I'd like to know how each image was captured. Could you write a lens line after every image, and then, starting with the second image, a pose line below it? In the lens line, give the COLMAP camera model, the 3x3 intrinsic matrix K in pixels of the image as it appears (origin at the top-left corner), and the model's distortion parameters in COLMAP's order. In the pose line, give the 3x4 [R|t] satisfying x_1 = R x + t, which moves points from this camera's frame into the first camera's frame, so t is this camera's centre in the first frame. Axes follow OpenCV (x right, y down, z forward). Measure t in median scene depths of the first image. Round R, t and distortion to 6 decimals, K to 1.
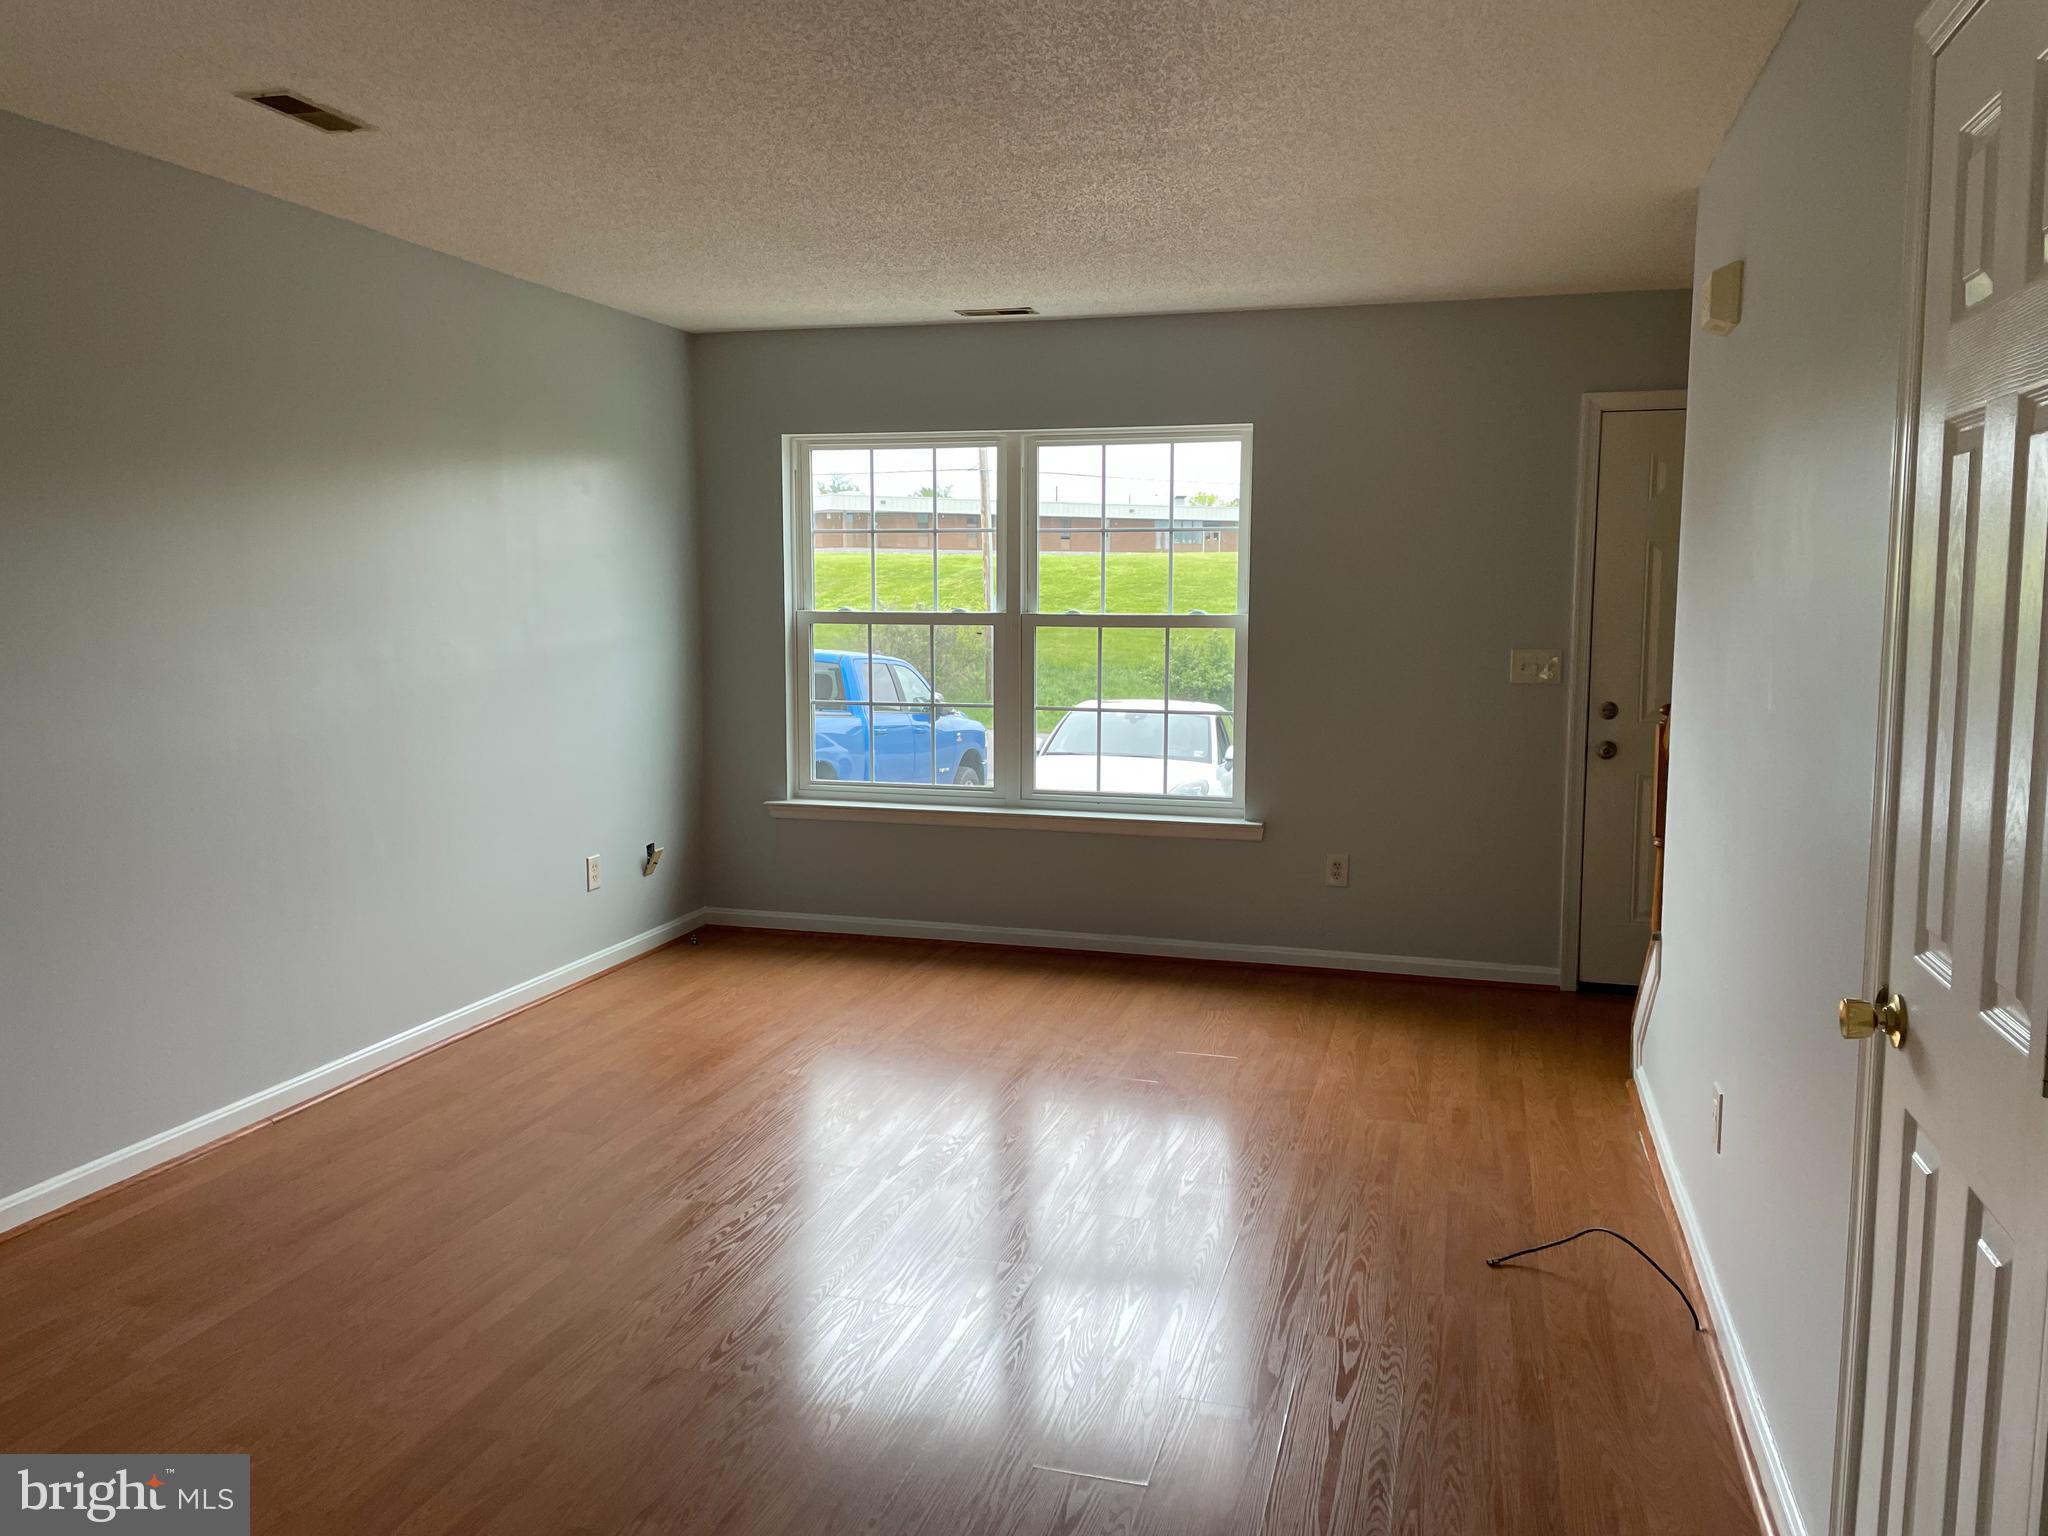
lens RADIAL K [[1547.0, 0, 1035.9], [0, 1547.0, 759.8], [0, 0, 1]] dist [0.075317, -0.083560]
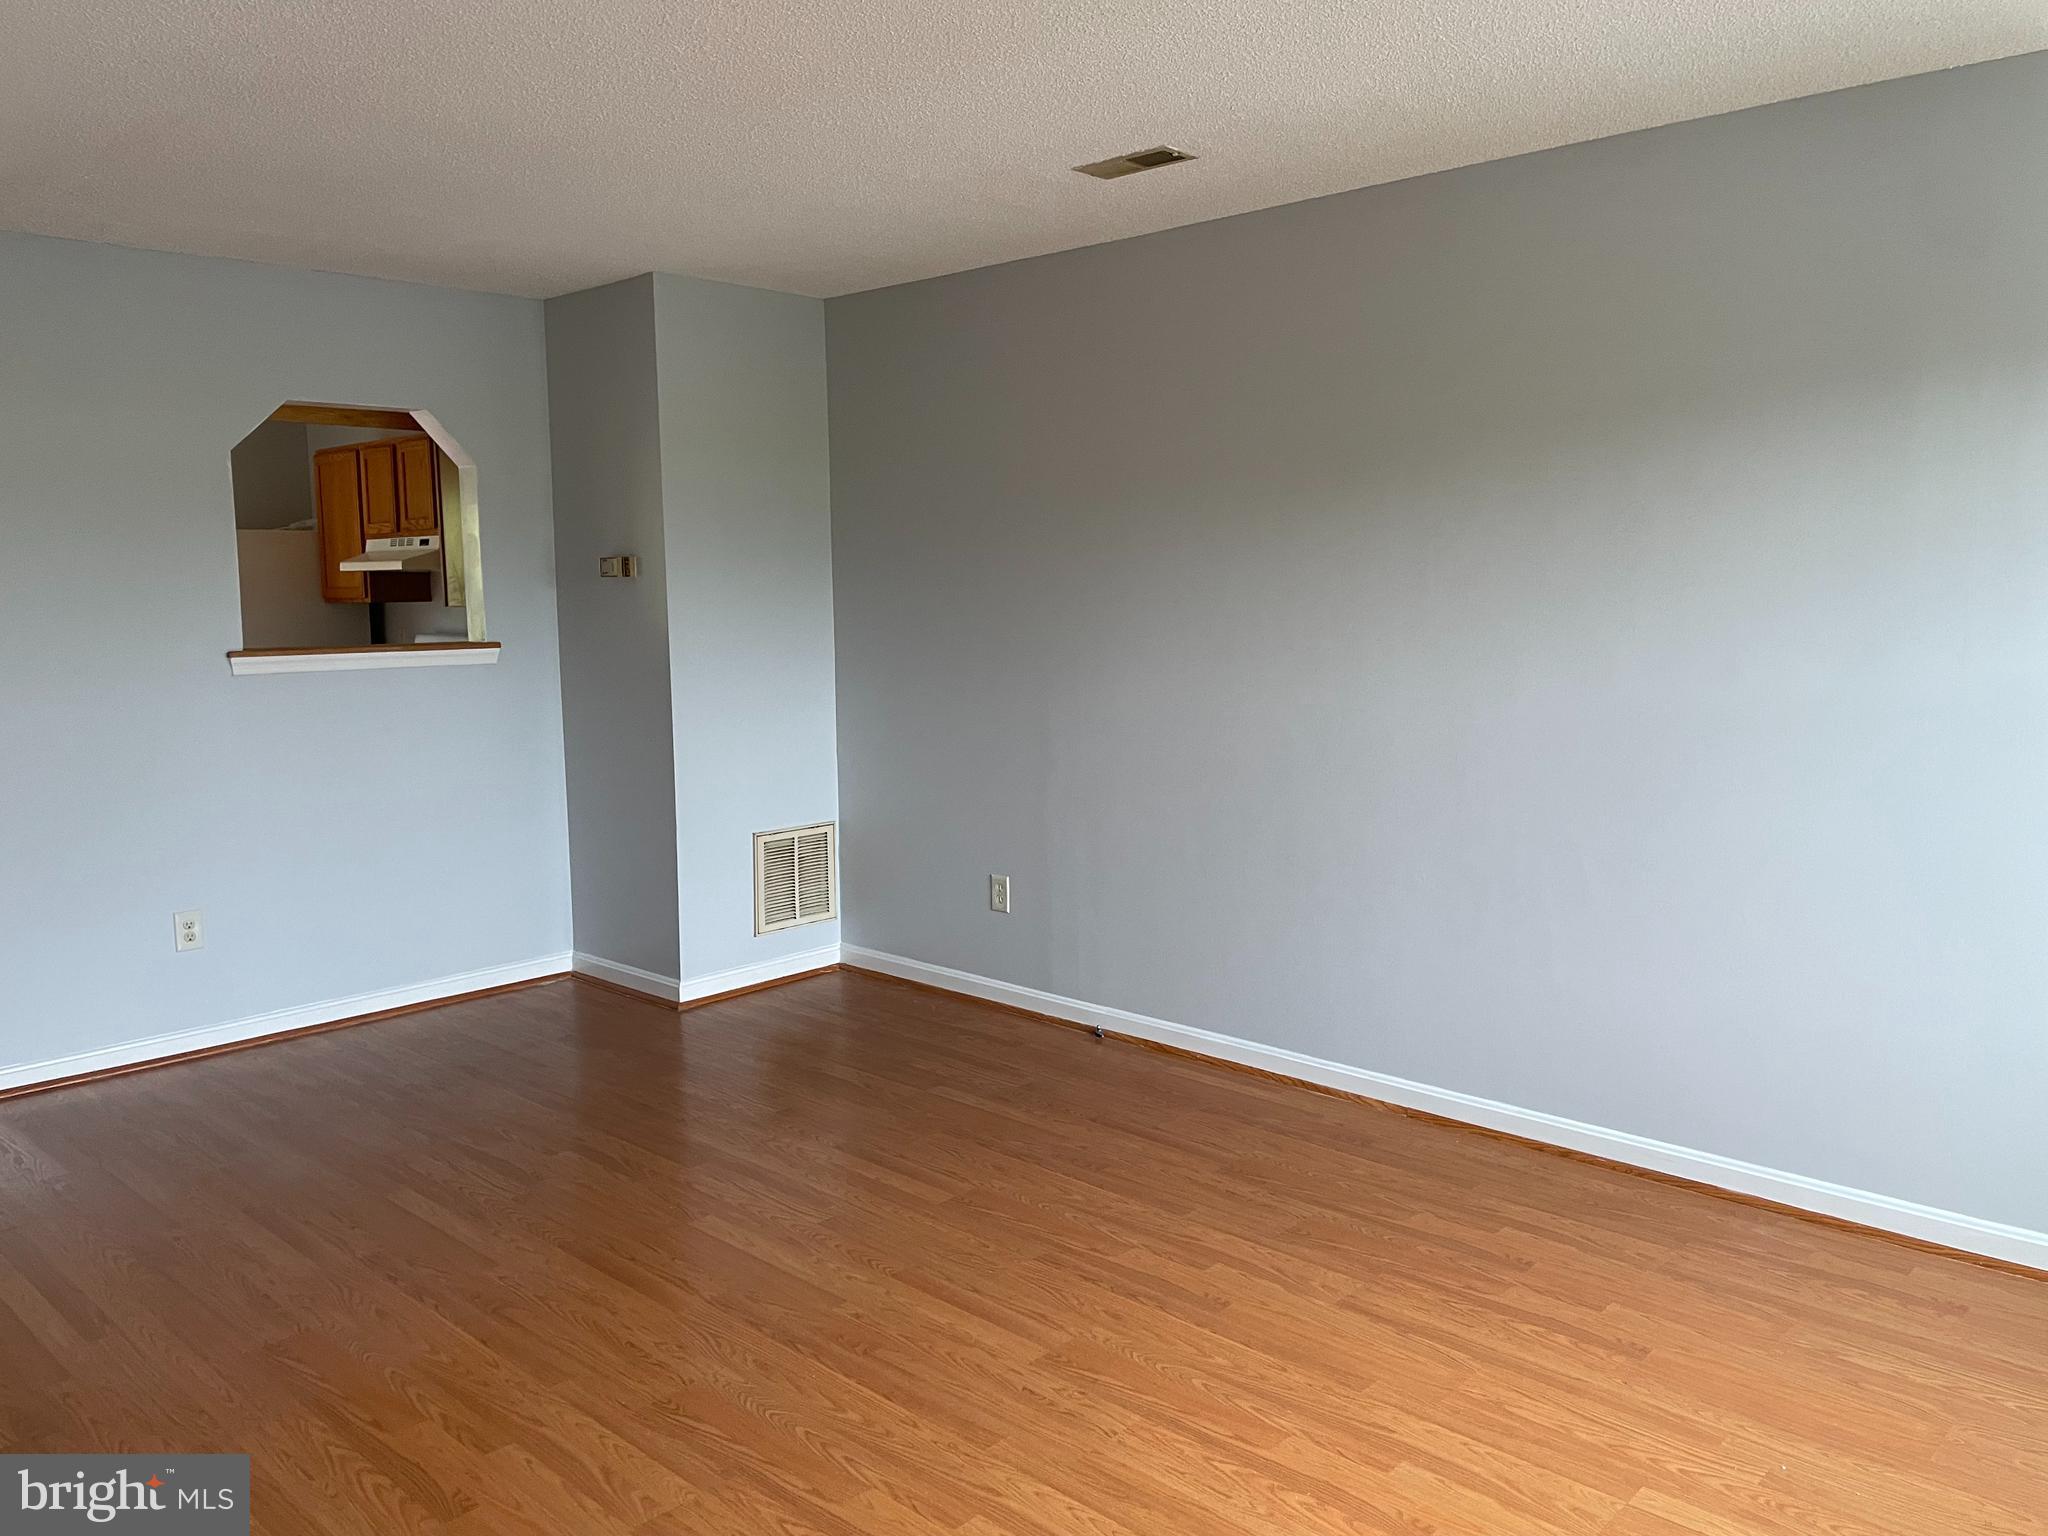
lens RADIAL K [[1547.0, 0, 1035.9], [0, 1547.0, 759.8], [0, 0, 1]] dist [0.075317, -0.083560]
pose [[-0.461545, 0.105476, -0.880824, 0.487579], [-0.091663, 0.981922, 0.165613, -0.138049], [0.882369, 0.157176, -0.443532, 1.214438]]
